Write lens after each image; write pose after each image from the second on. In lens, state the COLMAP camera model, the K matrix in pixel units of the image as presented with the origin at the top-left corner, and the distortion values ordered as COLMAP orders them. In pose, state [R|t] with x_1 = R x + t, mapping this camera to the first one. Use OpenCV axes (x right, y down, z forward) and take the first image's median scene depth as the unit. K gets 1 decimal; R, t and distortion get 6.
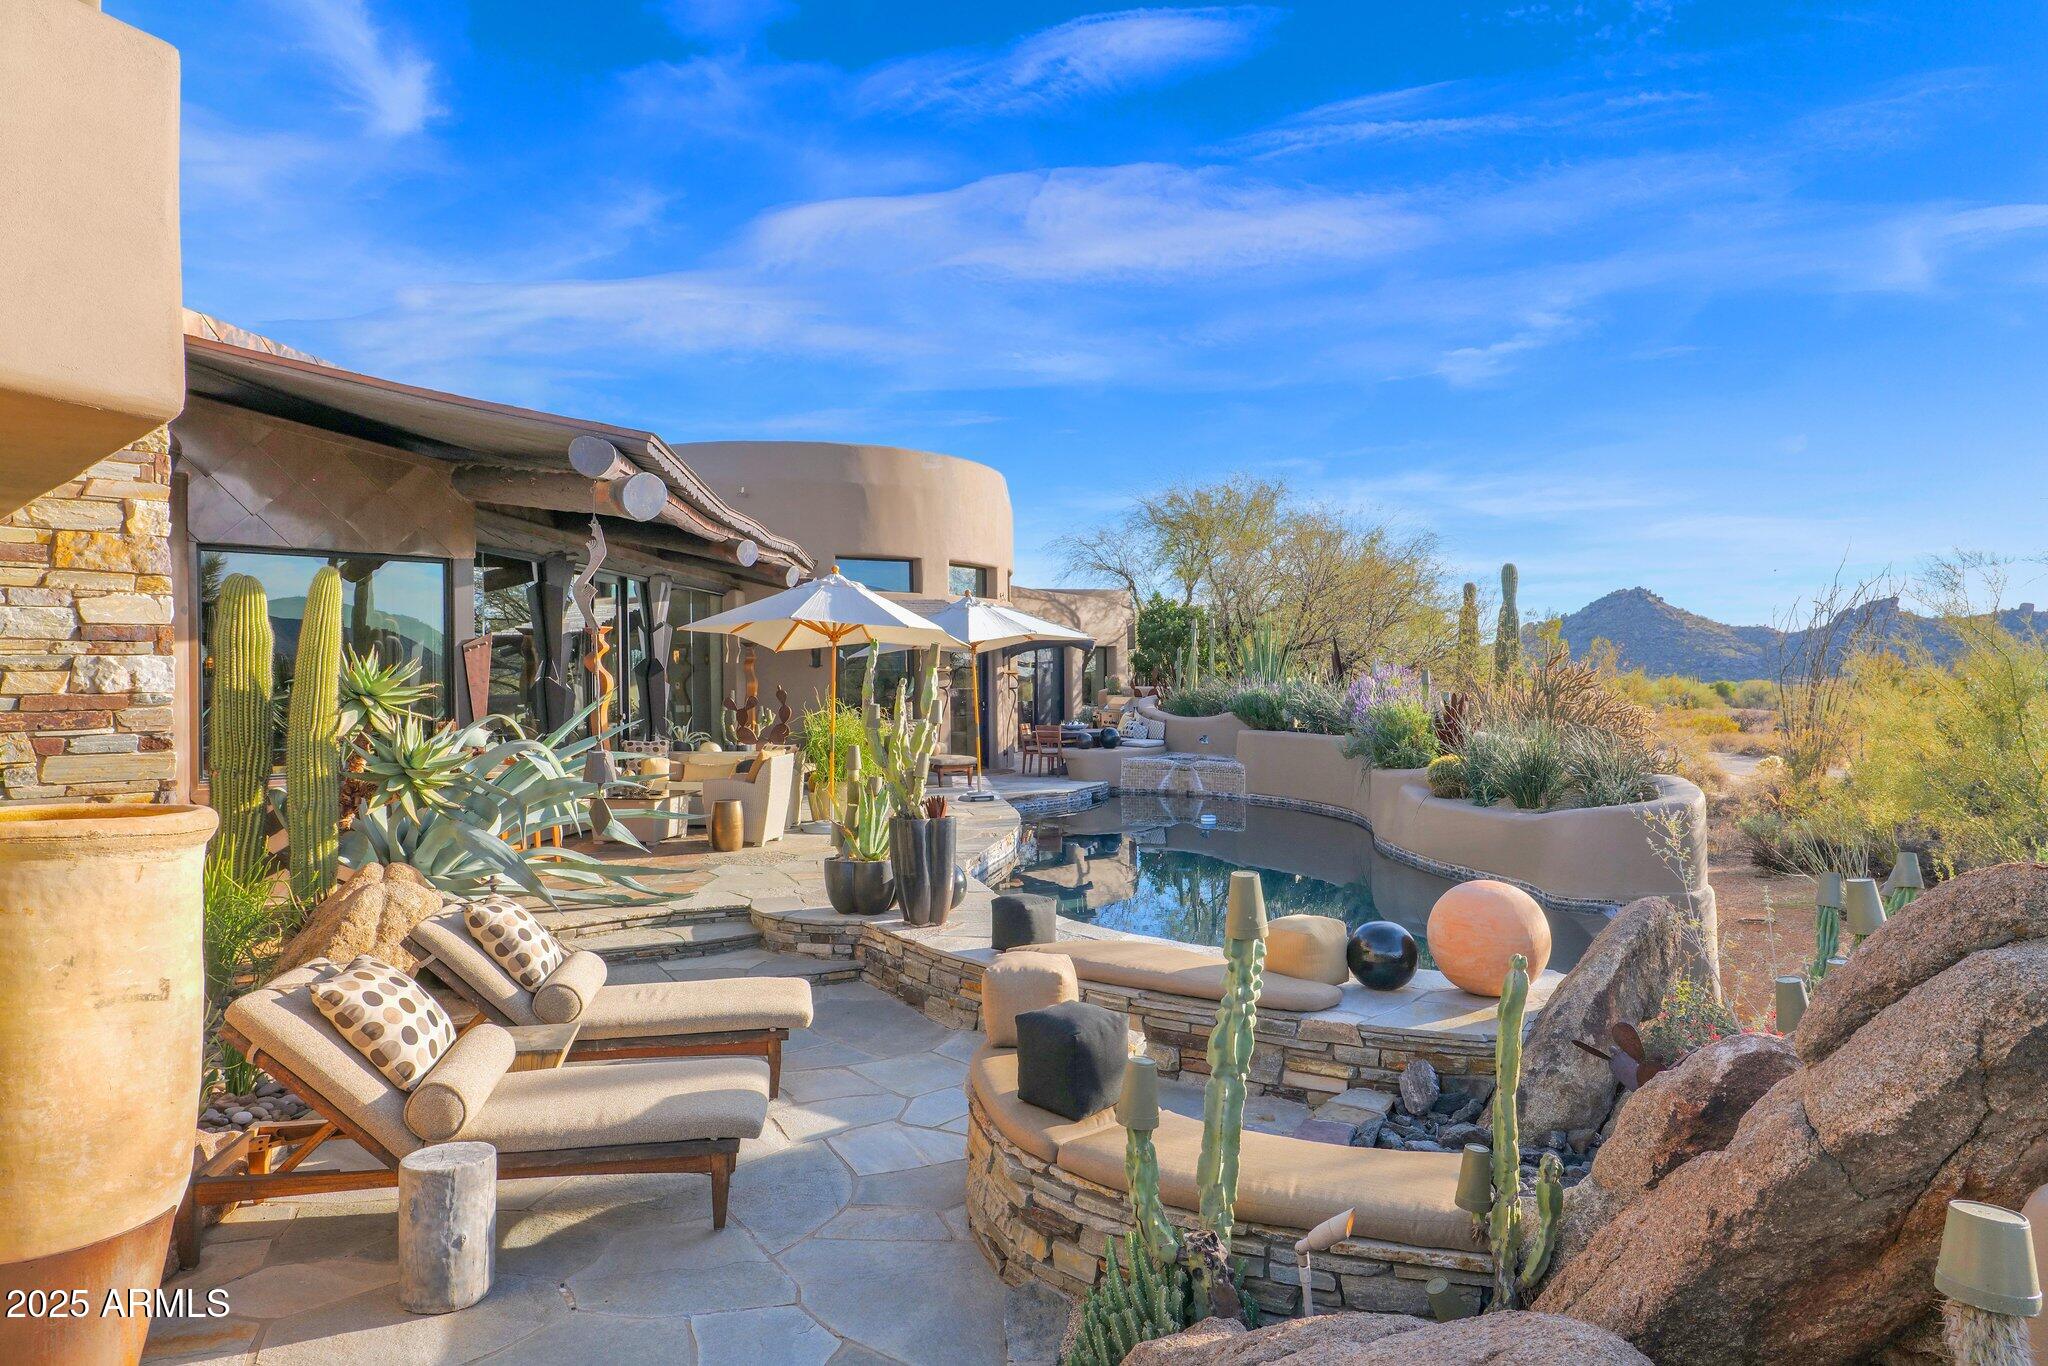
lens RADIAL K [[1228.9, 0, 1024.8], [0, 1228.9, 685.1], [0, 0, 1]] dist [-0.006705, -0.000515]
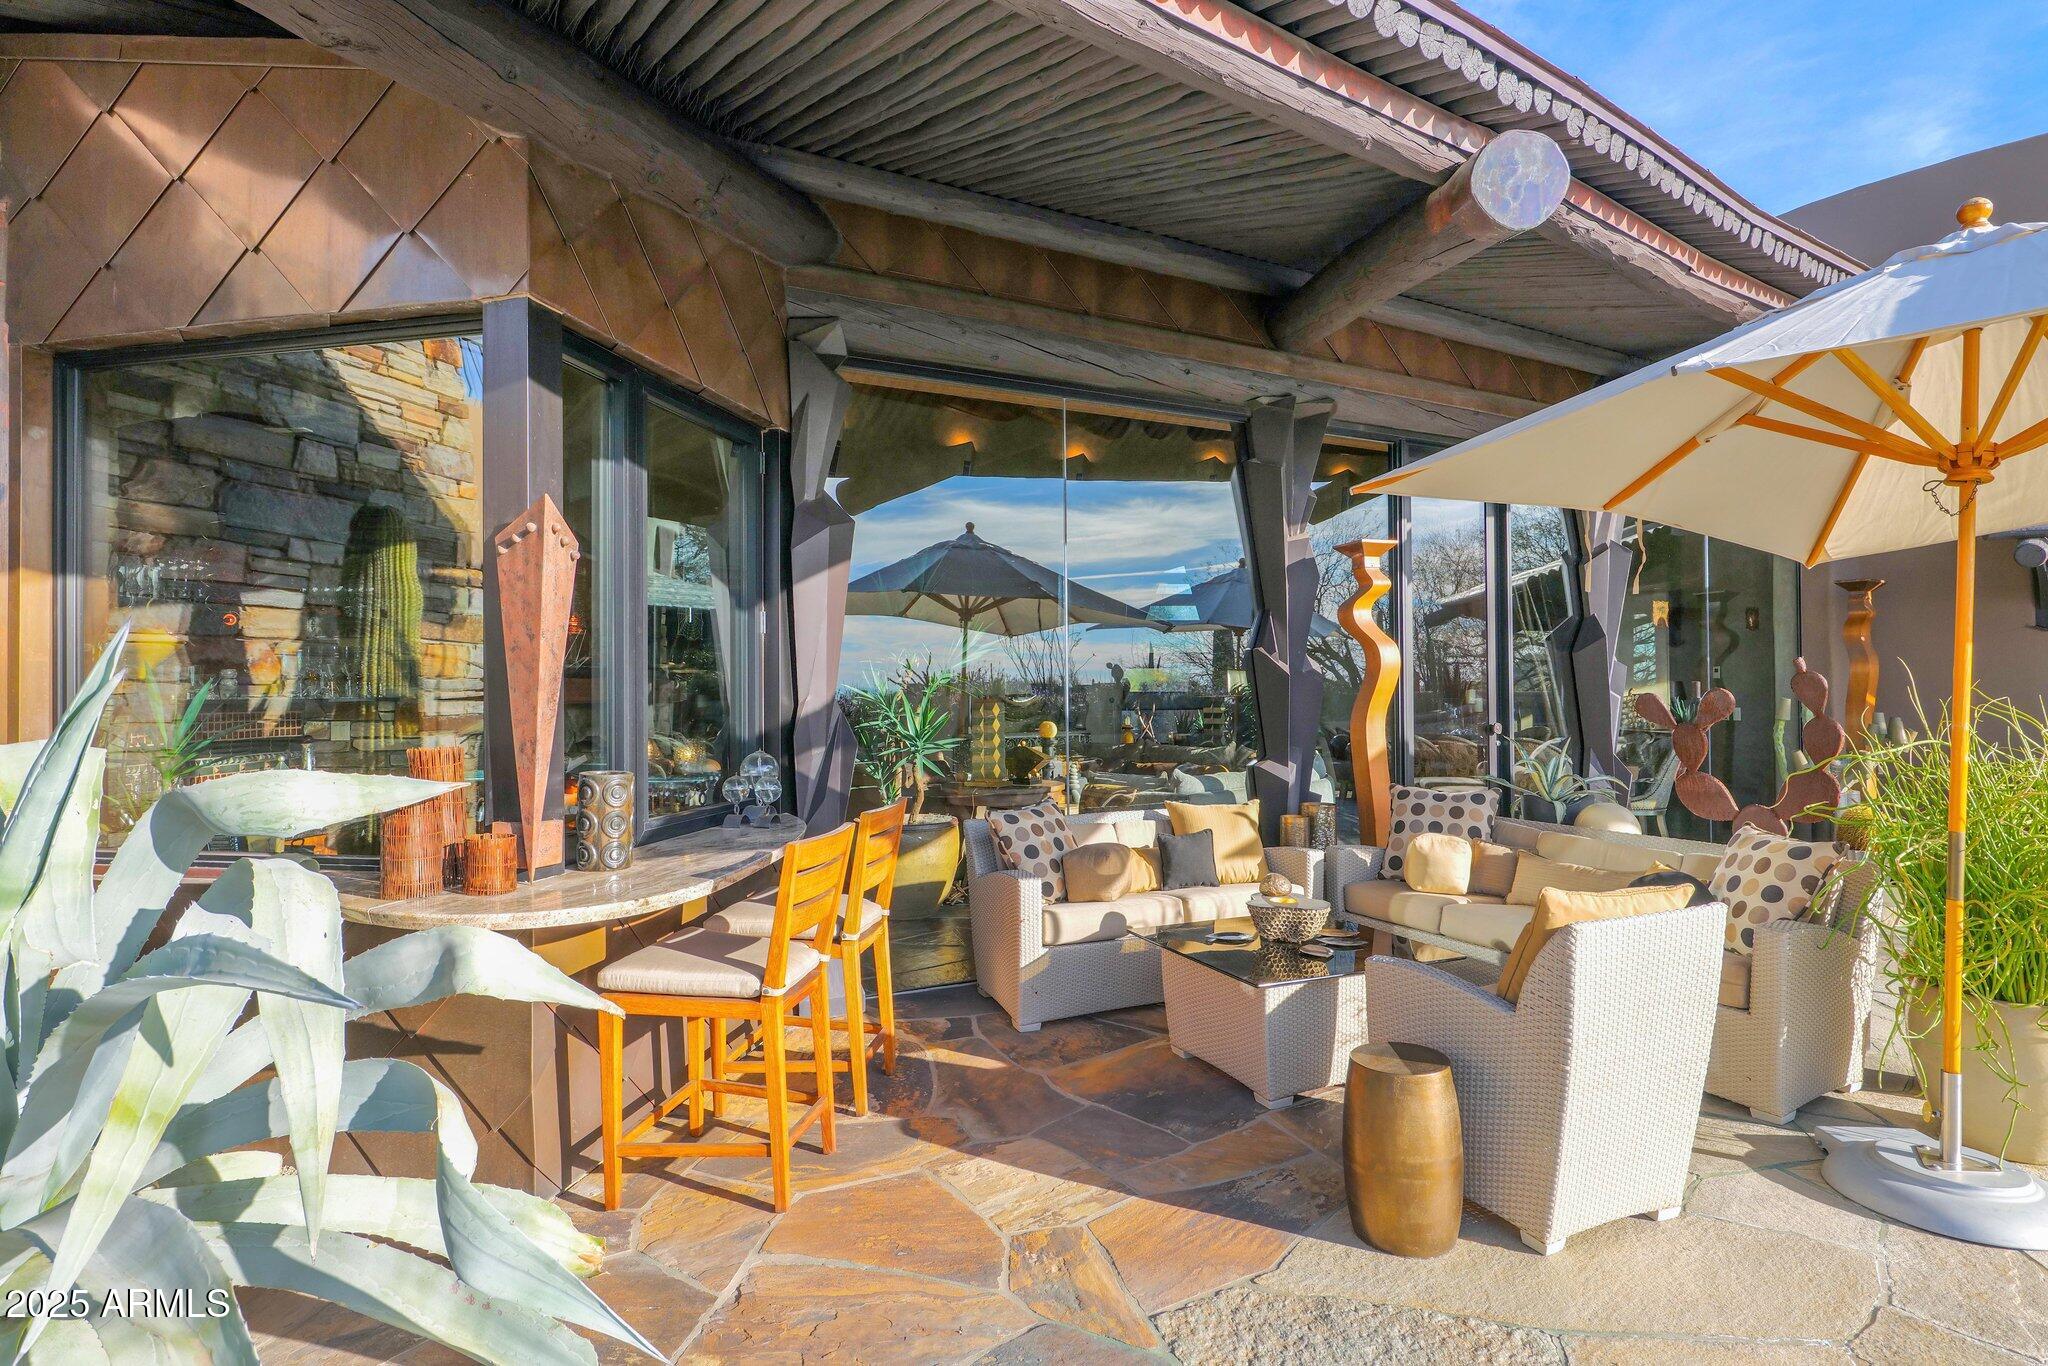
lens RADIAL K [[1100.5, 0, 1027.0], [0, 1100.5, 681.2], [0, 0, 1]] dist [0.000798, -0.000146]
pose [[0.568151, -0.000776, -0.822924, -0.050091], [-0.000167, 0.999999, -0.001059, 0.005136], [0.822925, 0.000739, 0.568150, 0.466280]]
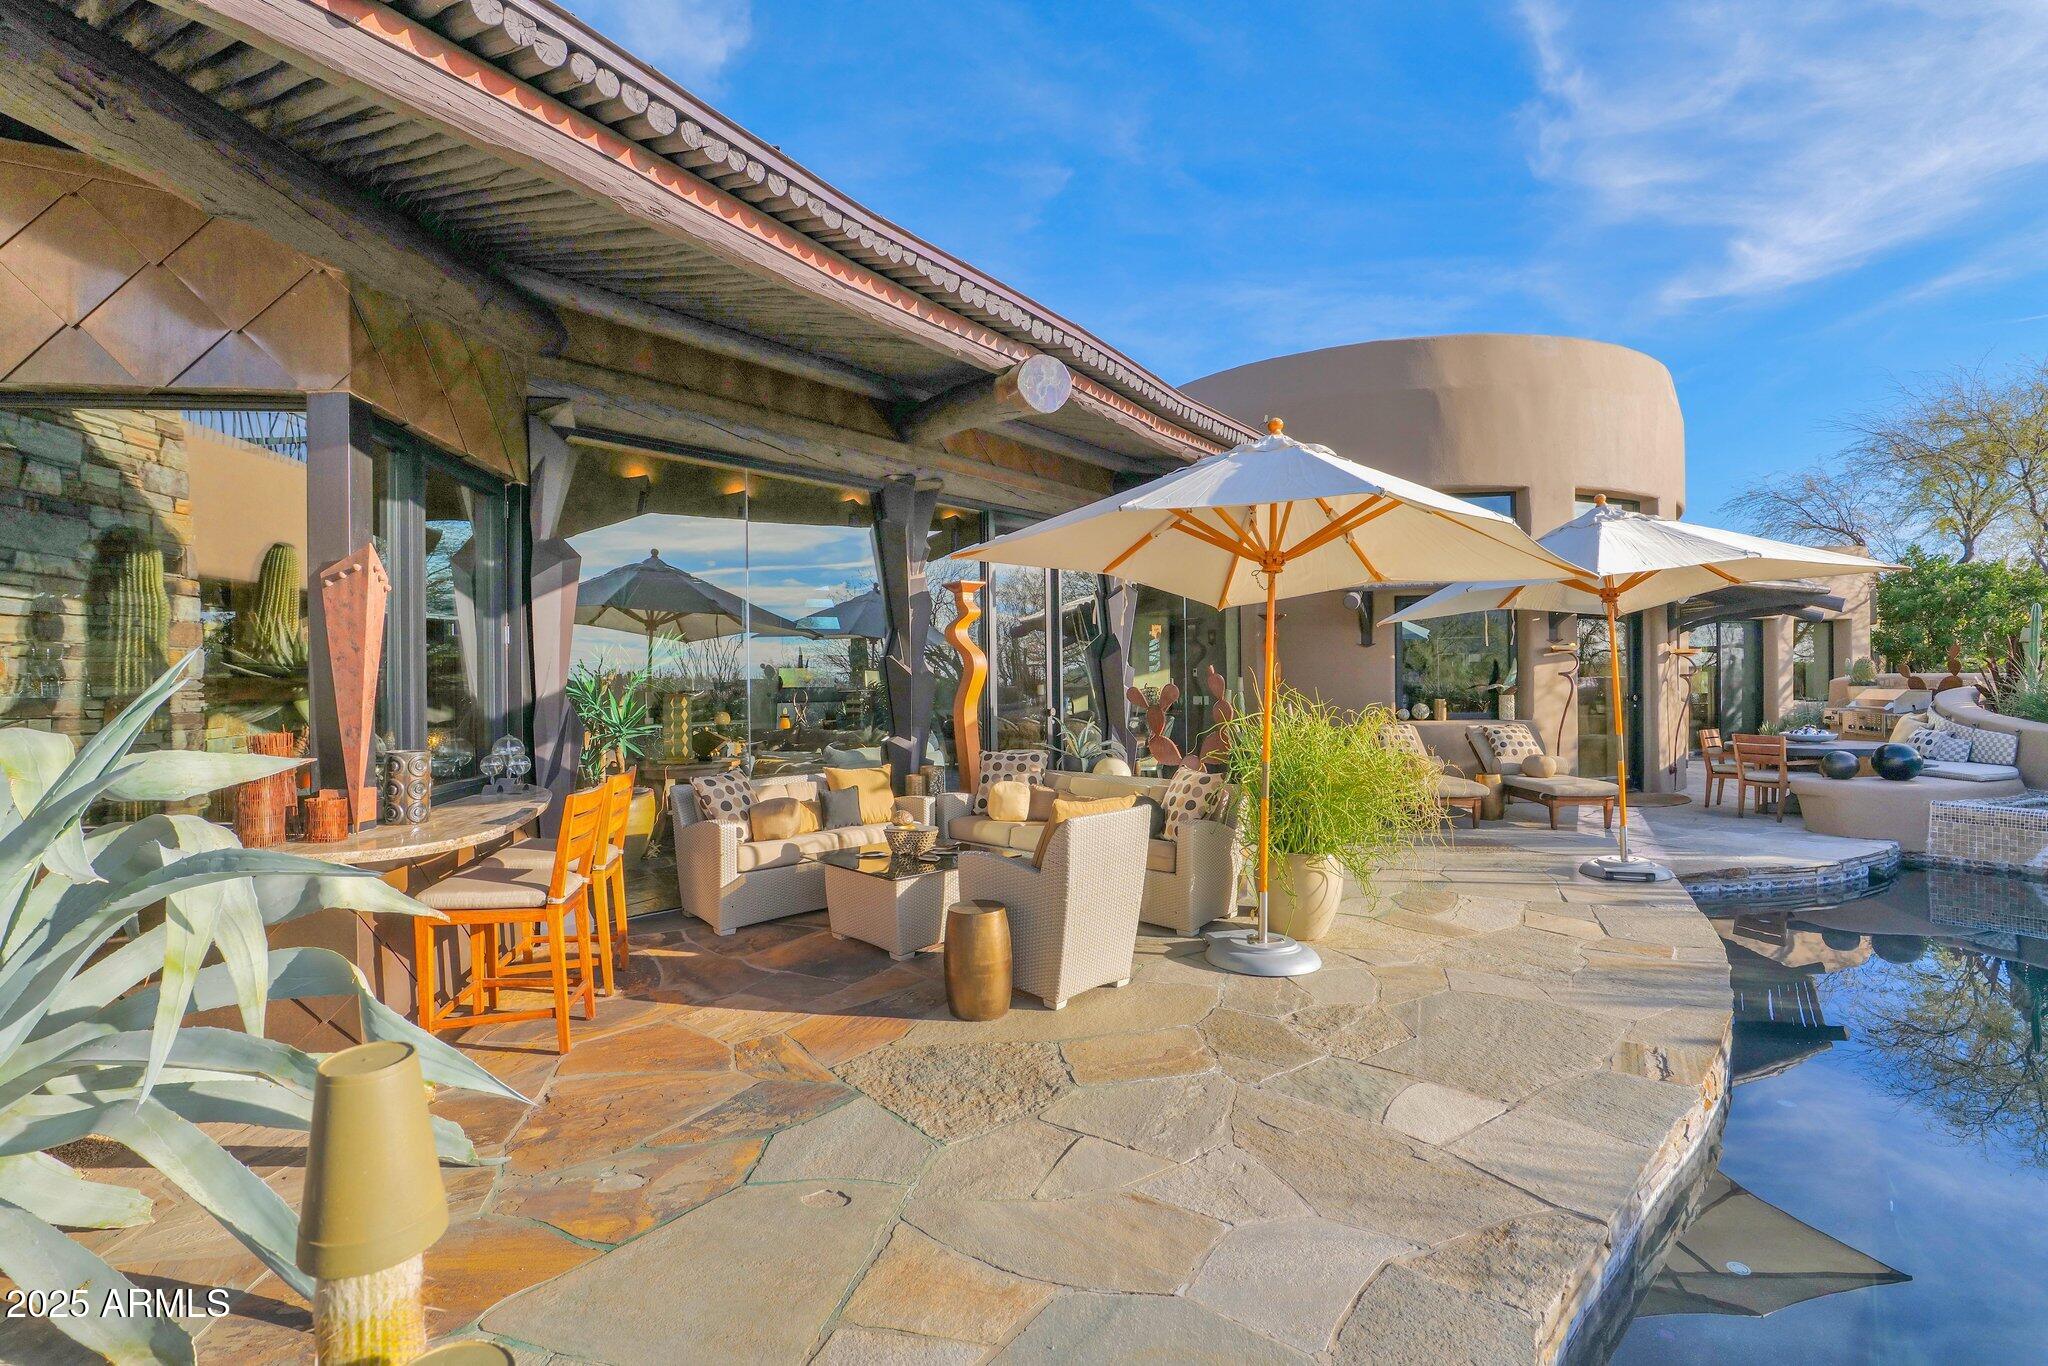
lens RADIAL K [[943.0, 0, 1022.1], [0, 943.0, 682.8], [0, 0, 1]] dist [-0.023571, 0.004930]
pose [[0.816246, 0.001262, -0.577703, -0.013055], [0.001622, 0.999989, 0.004476, 0.004448], [0.577702, -0.004591, 0.816235, 0.425224]]
